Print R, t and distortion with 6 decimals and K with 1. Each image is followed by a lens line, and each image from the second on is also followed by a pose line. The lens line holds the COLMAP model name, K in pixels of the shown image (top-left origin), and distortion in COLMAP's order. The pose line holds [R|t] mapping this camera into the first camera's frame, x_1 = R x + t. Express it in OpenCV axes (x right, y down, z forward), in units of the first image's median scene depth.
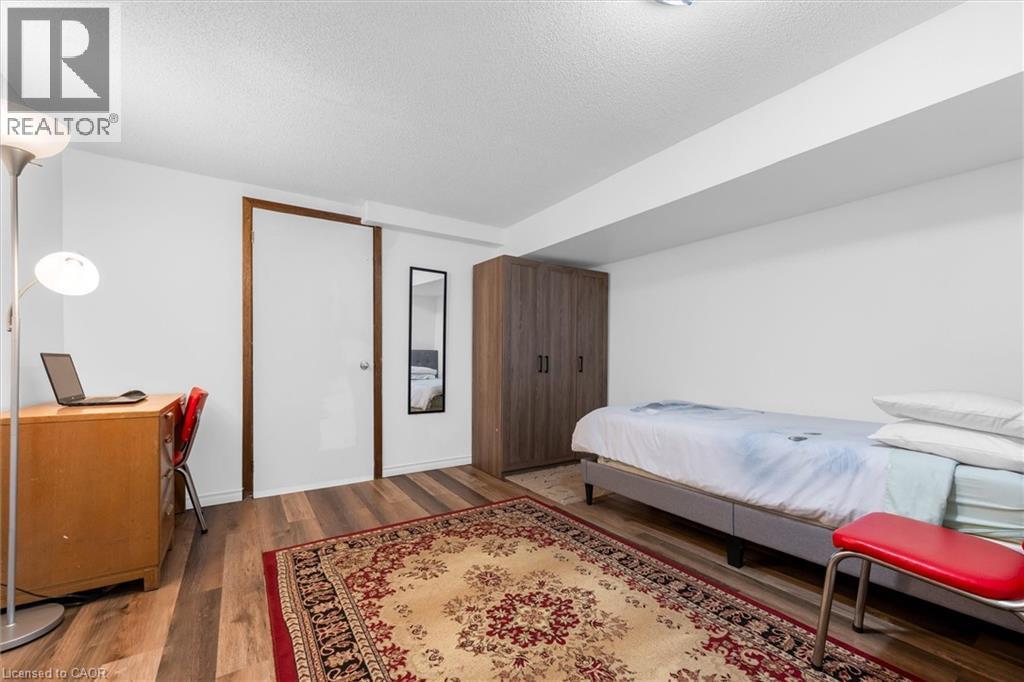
lens RADIAL K [[413.1, 0, 508.3], [0, 413.1, 365.3], [0, 0, 1]] dist [0.001035, 0.001005]
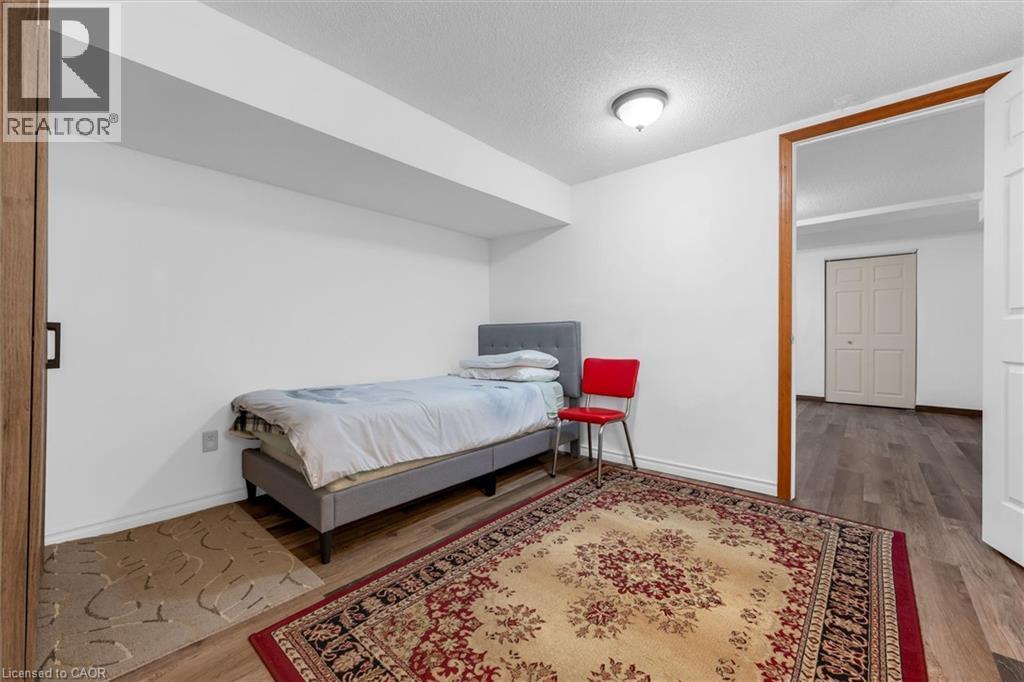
lens RADIAL K [[413.1, 0, 510.9], [0, 413.1, 333.7], [0, 0, 1]] dist [0.001035, 0.001005]
pose [[-0.274342, 0.004809, 0.961620, -0.808914], [0.011550, 0.999932, -0.001705, -0.018680], [-0.961563, 0.010639, -0.274379, 1.462681]]
